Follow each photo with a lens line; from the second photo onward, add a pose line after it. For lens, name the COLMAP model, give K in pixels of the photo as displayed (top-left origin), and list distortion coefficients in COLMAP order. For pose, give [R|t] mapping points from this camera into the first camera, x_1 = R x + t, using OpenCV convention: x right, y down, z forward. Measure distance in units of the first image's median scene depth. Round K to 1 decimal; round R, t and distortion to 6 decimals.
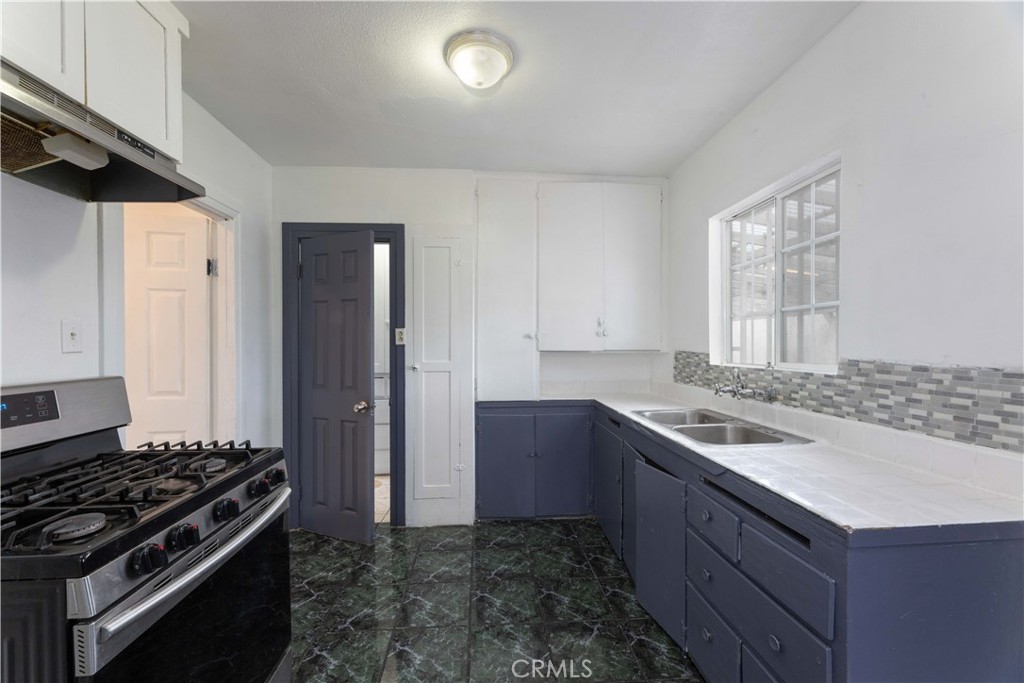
lens RADIAL K [[401.6, 0, 518.3], [0, 401.6, 343.4], [0, 0, 1]] dist [-0.000314, -0.000042]
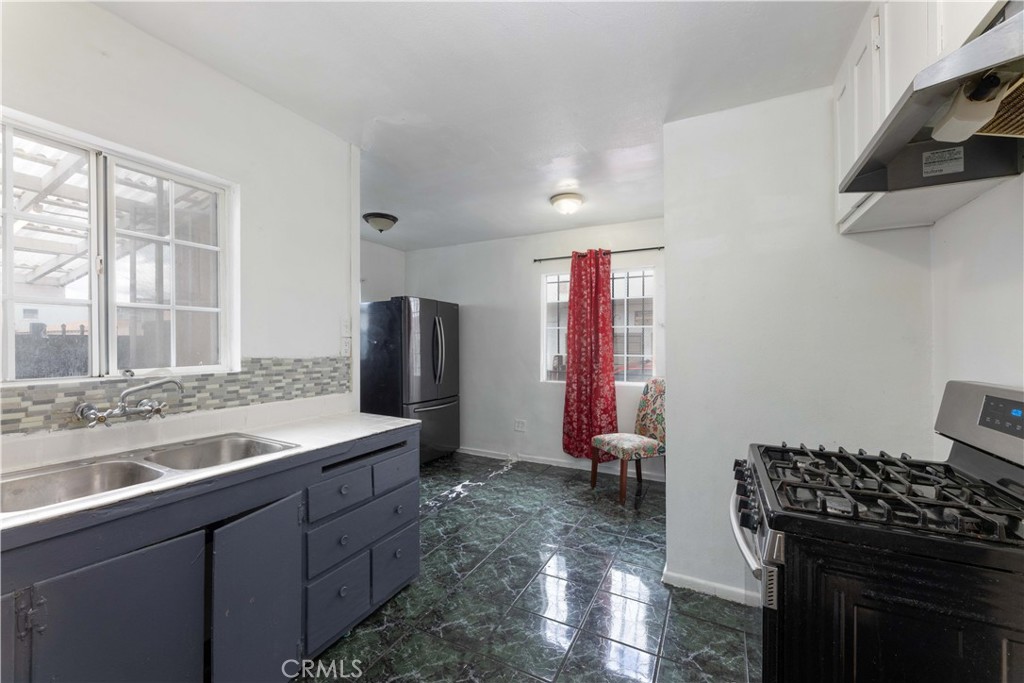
lens RADIAL K [[401.6, 0, 514.9], [0, 401.6, 344.4], [0, 0, 1]] dist [-0.000314, -0.000042]
pose [[-0.852517, -0.008728, 0.522626, -0.580952], [-0.007642, 0.999962, 0.004234, -0.016290], [-0.522643, -0.000384, -0.852551, 1.717745]]
